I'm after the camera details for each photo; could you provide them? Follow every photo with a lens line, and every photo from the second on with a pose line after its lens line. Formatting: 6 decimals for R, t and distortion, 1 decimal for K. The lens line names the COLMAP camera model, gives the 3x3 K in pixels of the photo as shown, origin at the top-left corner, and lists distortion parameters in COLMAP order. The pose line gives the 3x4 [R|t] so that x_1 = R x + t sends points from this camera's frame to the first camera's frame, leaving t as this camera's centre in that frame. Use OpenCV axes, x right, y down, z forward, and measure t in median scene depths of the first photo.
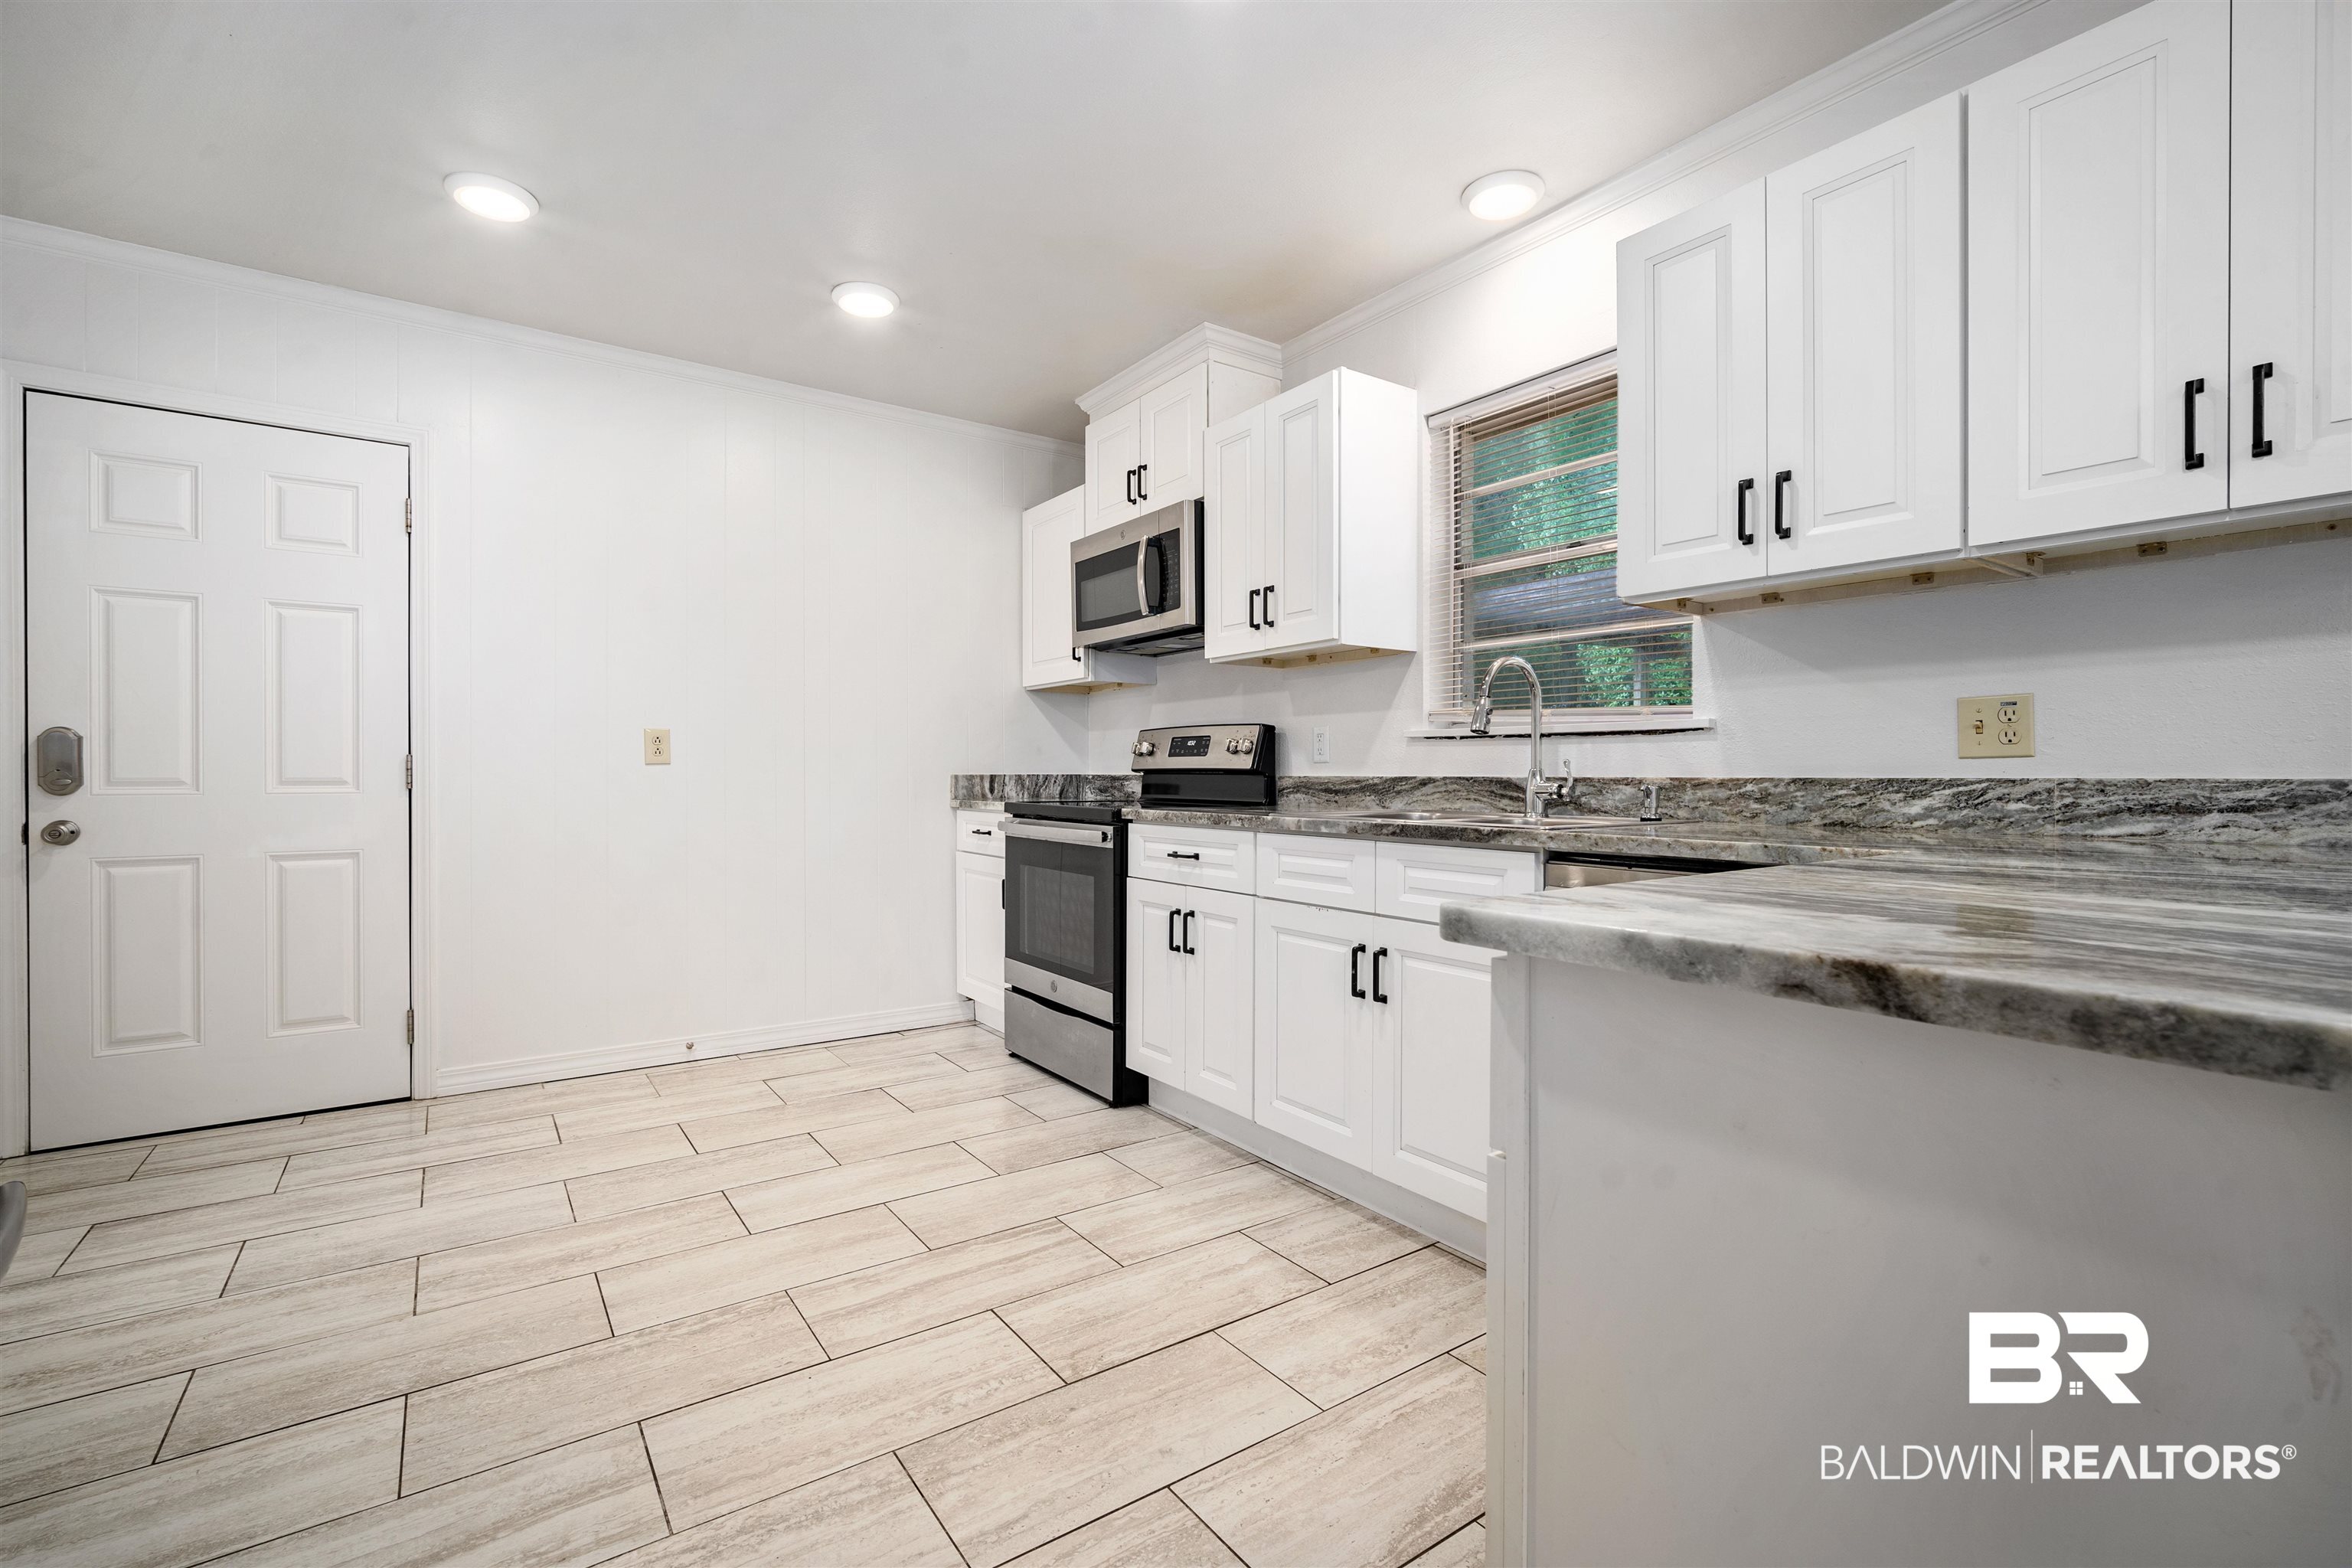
lens RADIAL K [[1036.1, 0, 1184.8], [0, 1036.1, 779.6], [0, 0, 1]] dist [-0.013032, 0.000046]
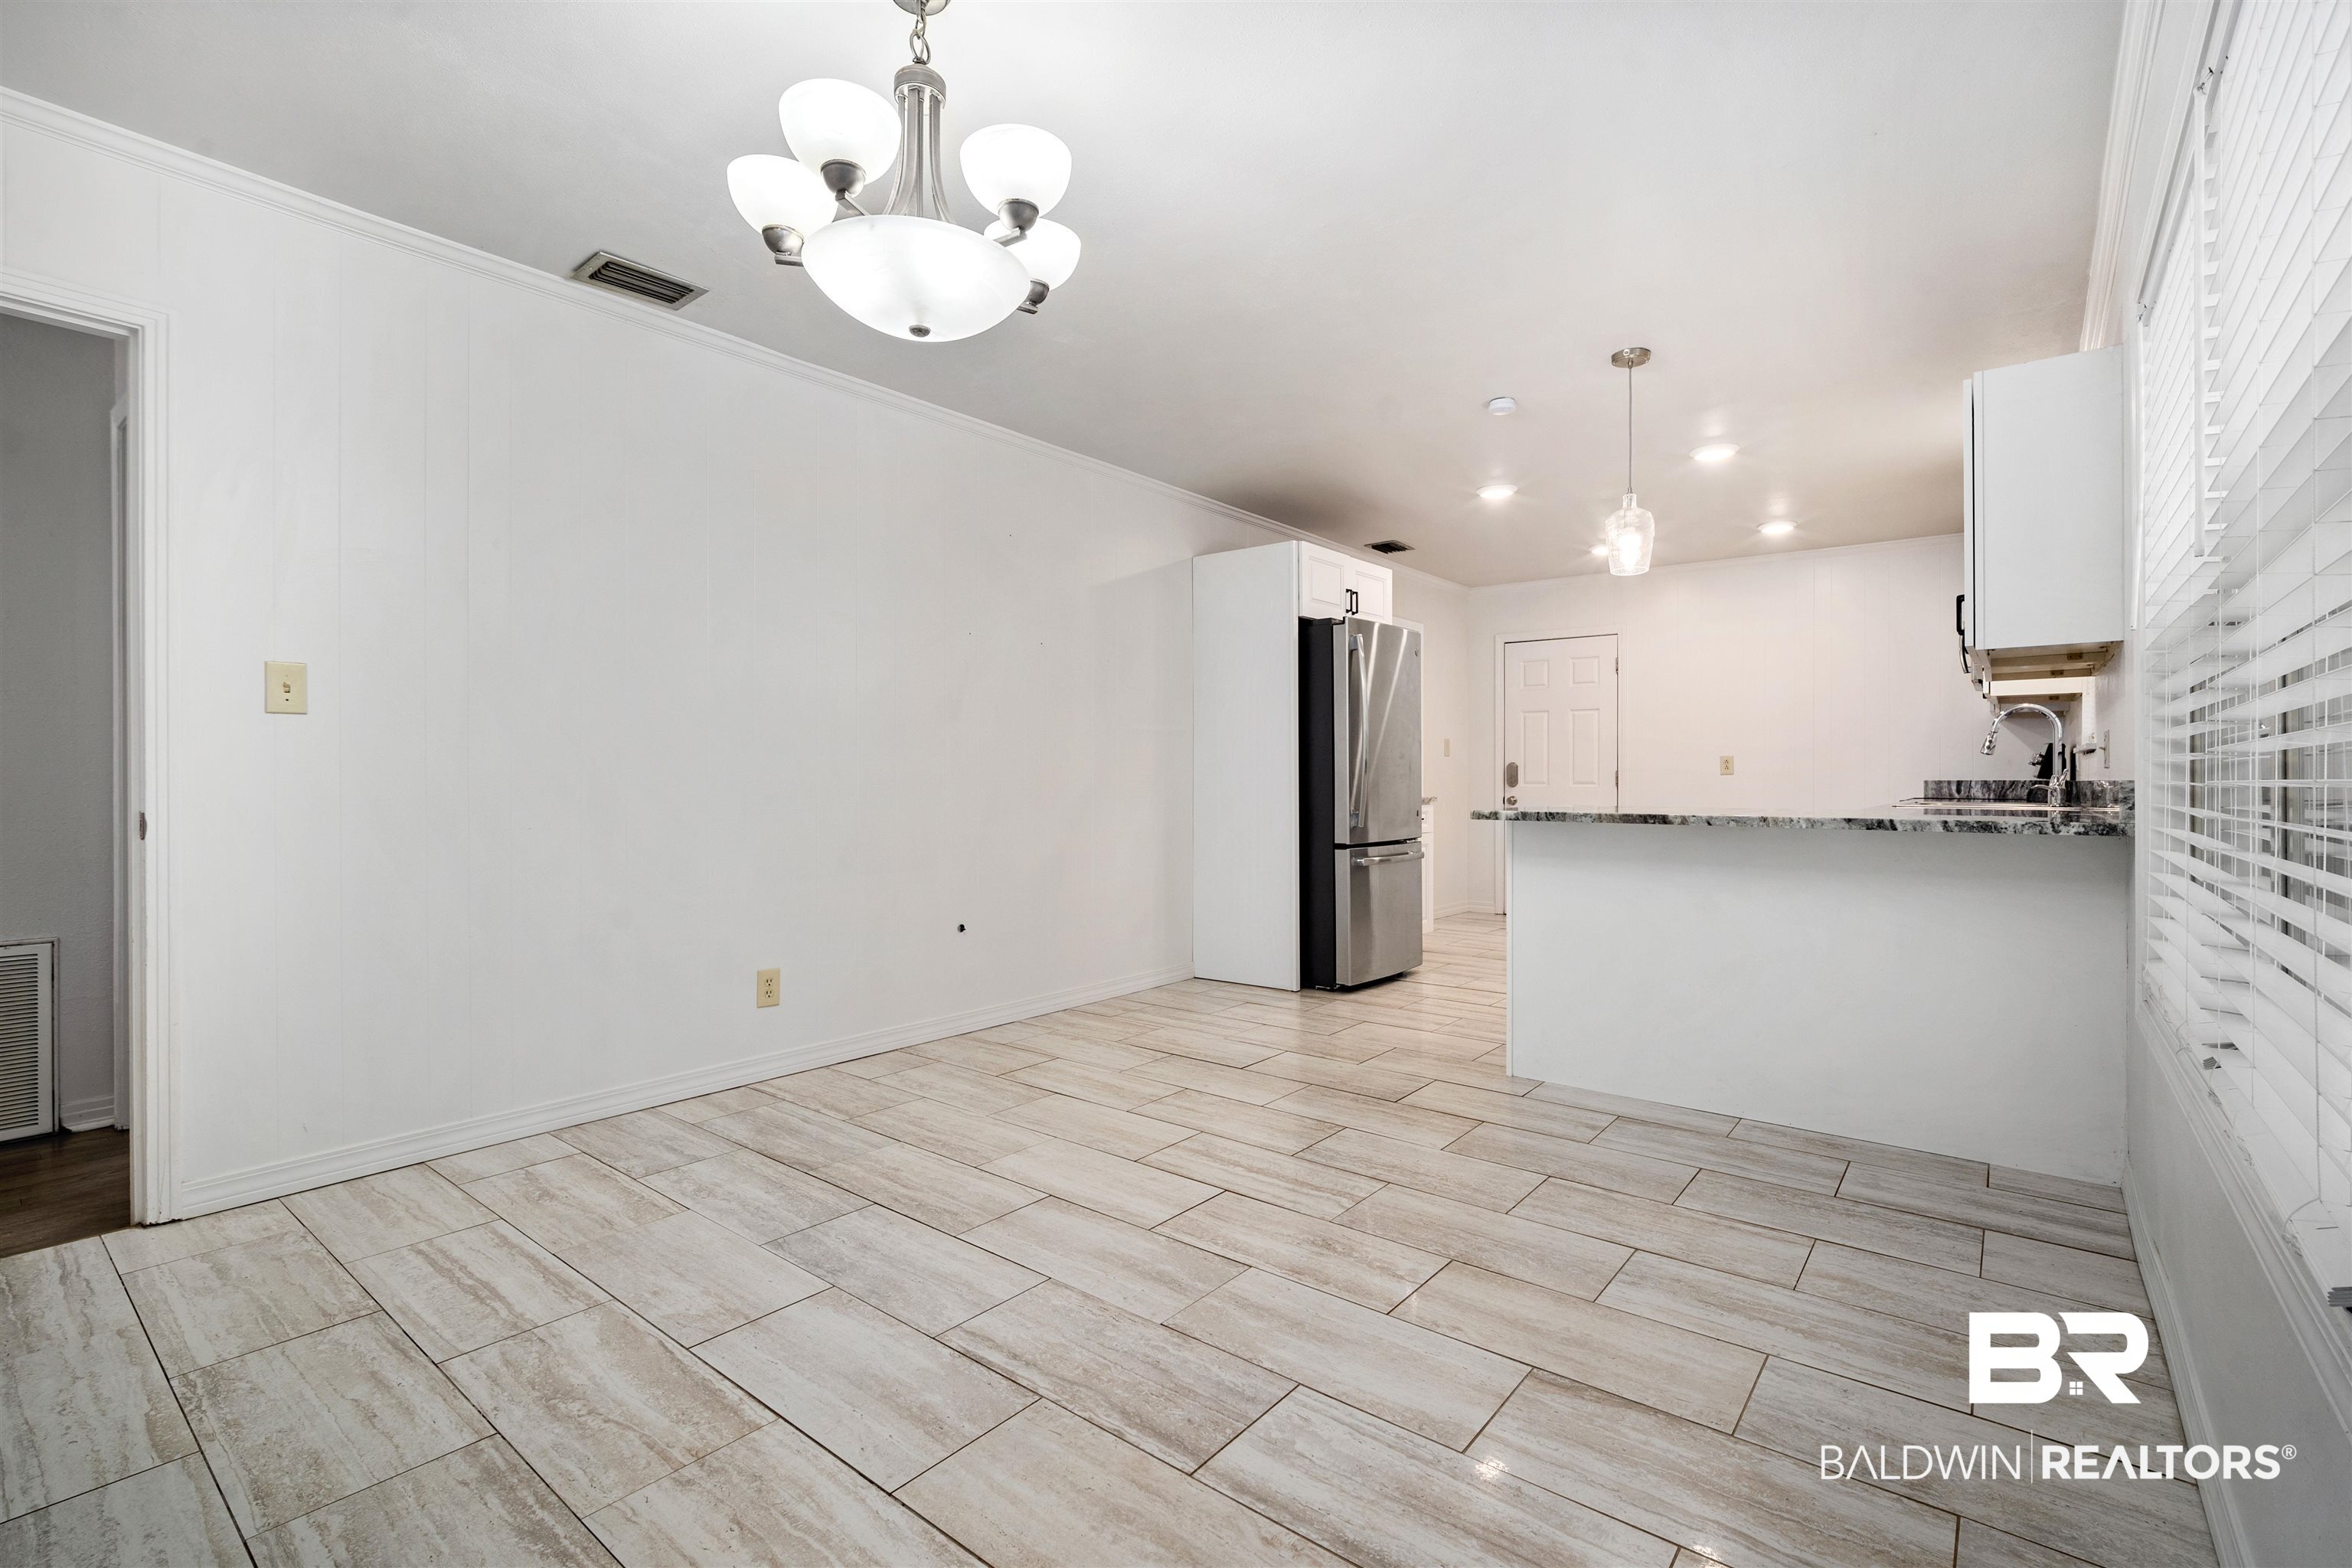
lens RADIAL K [[1037.8, 0, 1190.3], [0, 1037.8, 781.4], [0, 0, 1]] dist [-0.009287, 0.000708]
pose [[0.292870, 0.001329, -0.956151, 1.175578], [-0.008471, 0.999963, -0.001204, 0.009664], [0.956115, 0.008452, 0.292871, -0.570595]]
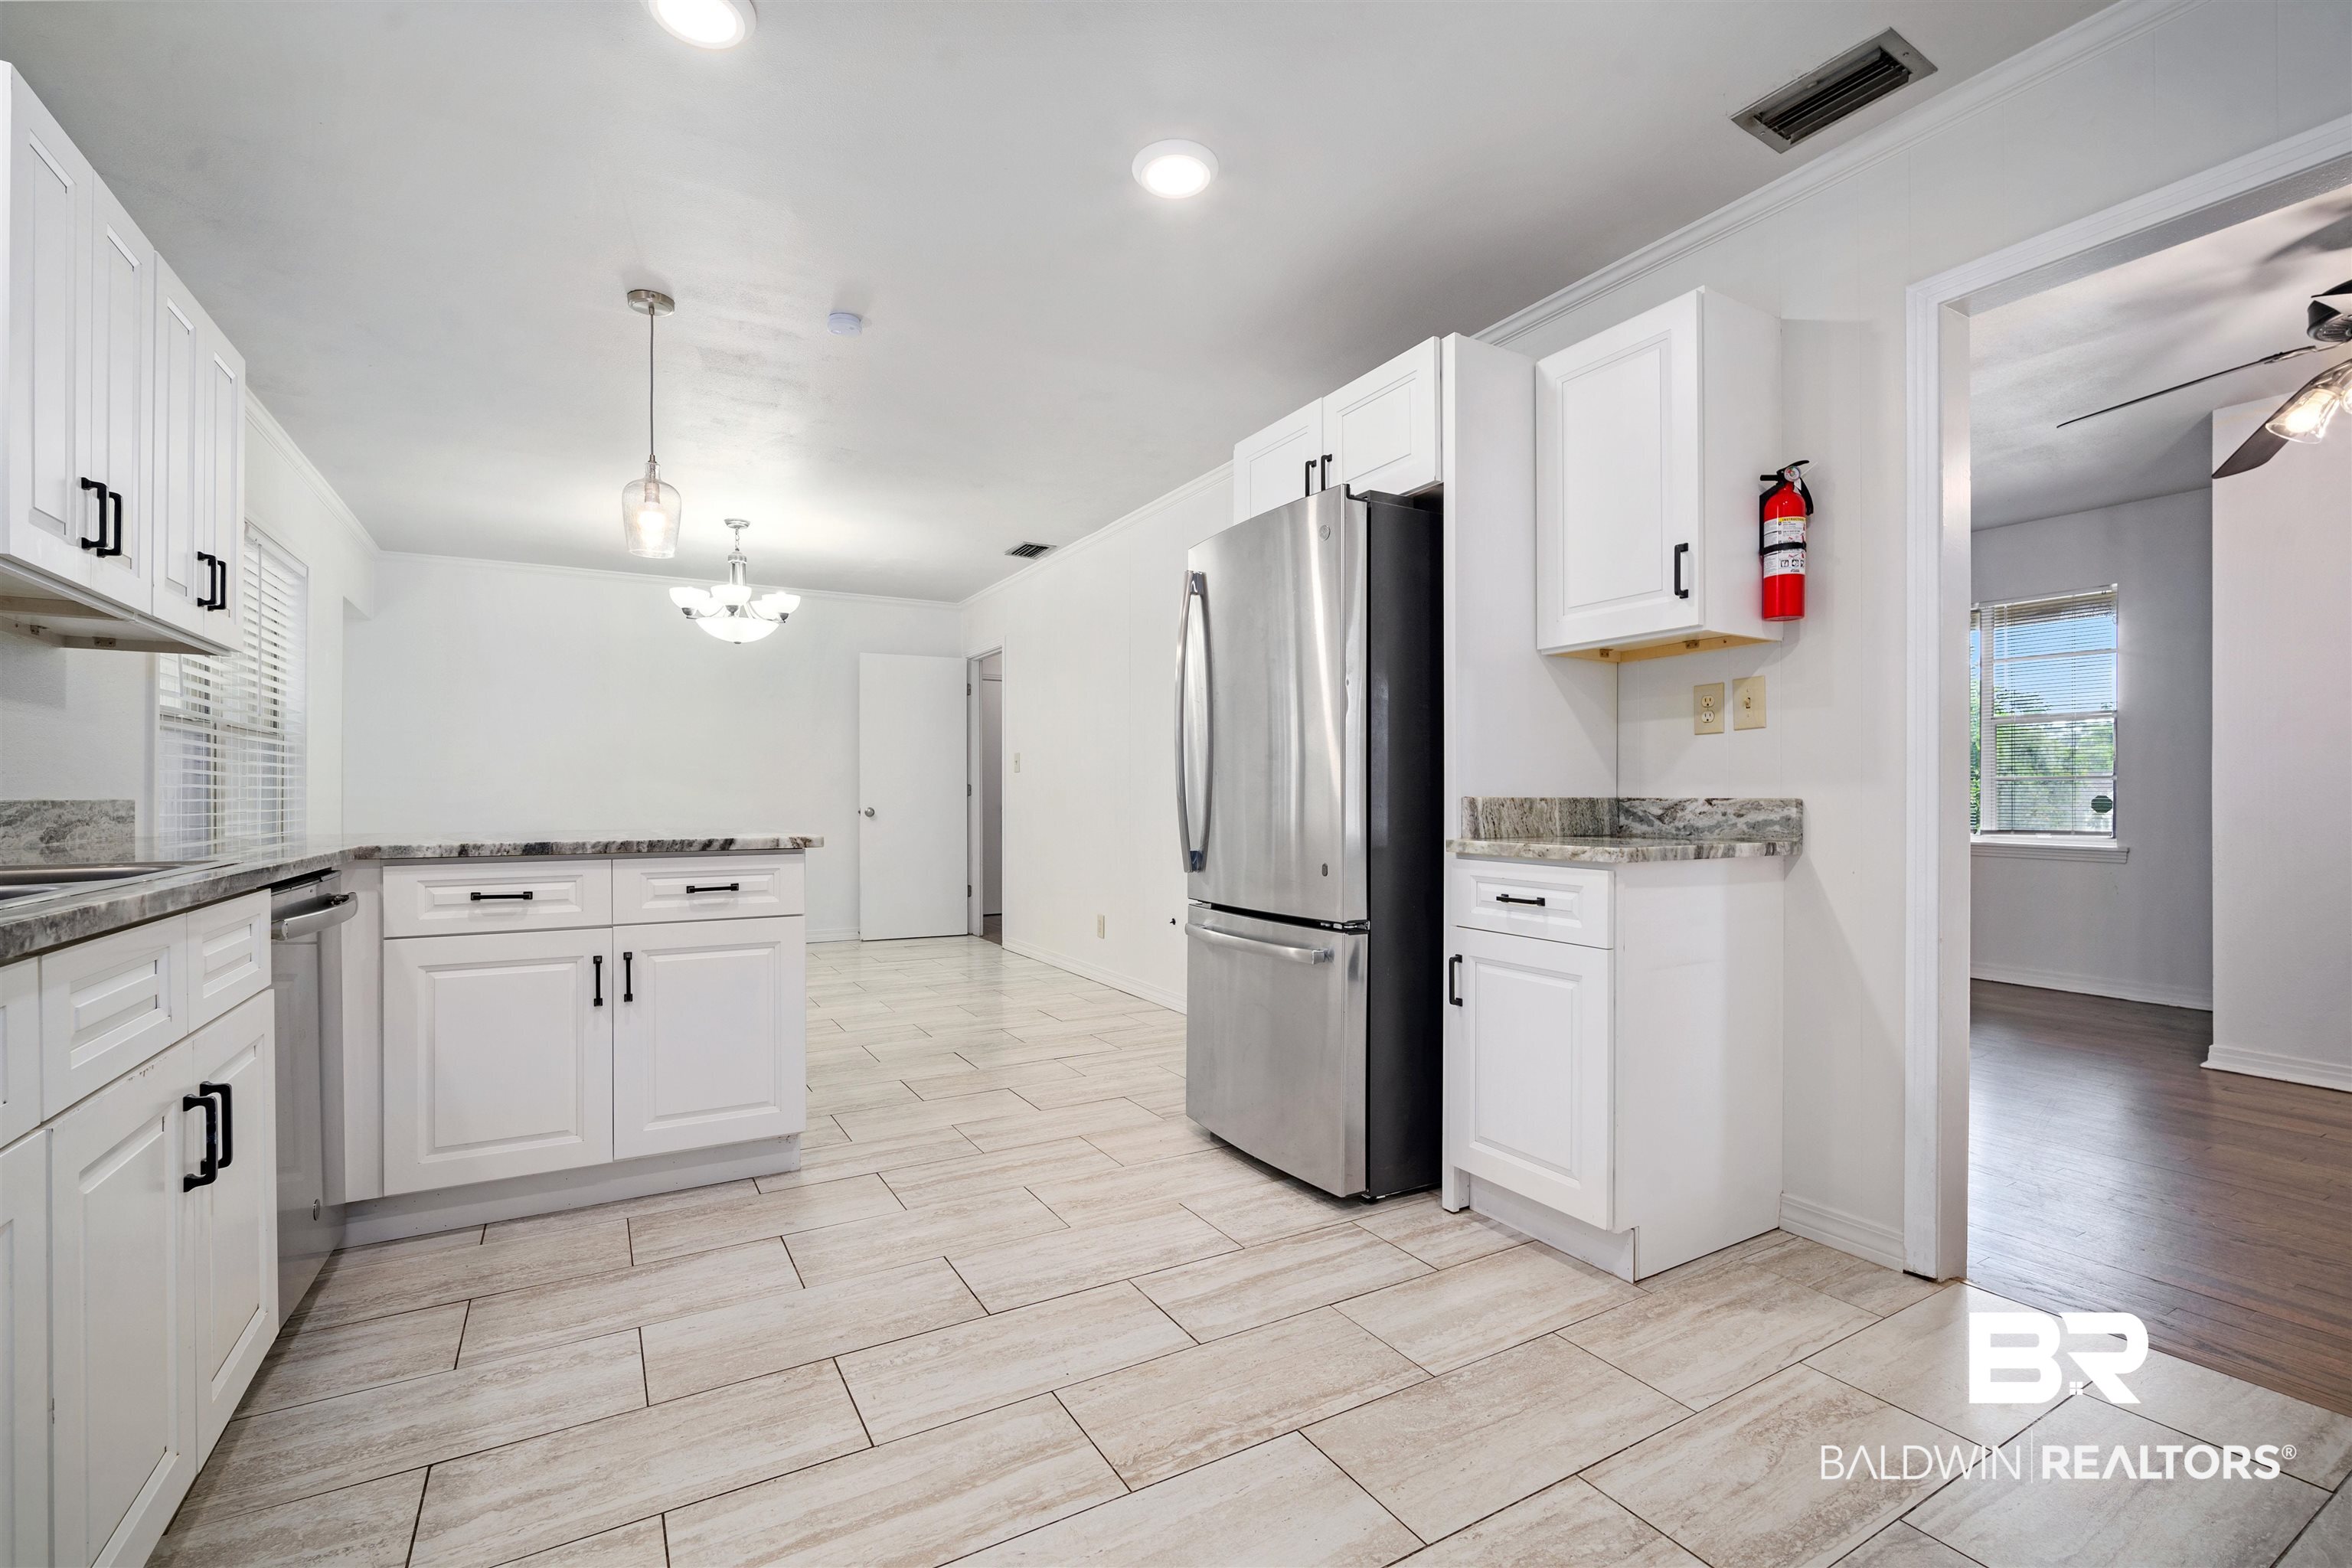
lens RADIAL K [[1037.8, 0, 1190.3], [0, 1037.8, 781.4], [0, 0, 1]] dist [-0.009287, 0.000708]
pose [[-0.996413, -0.000180, 0.084619, -0.326511], [-0.000592, 0.999988, -0.004848, -0.010481], [-0.084617, -0.004880, -0.996402, 1.154761]]
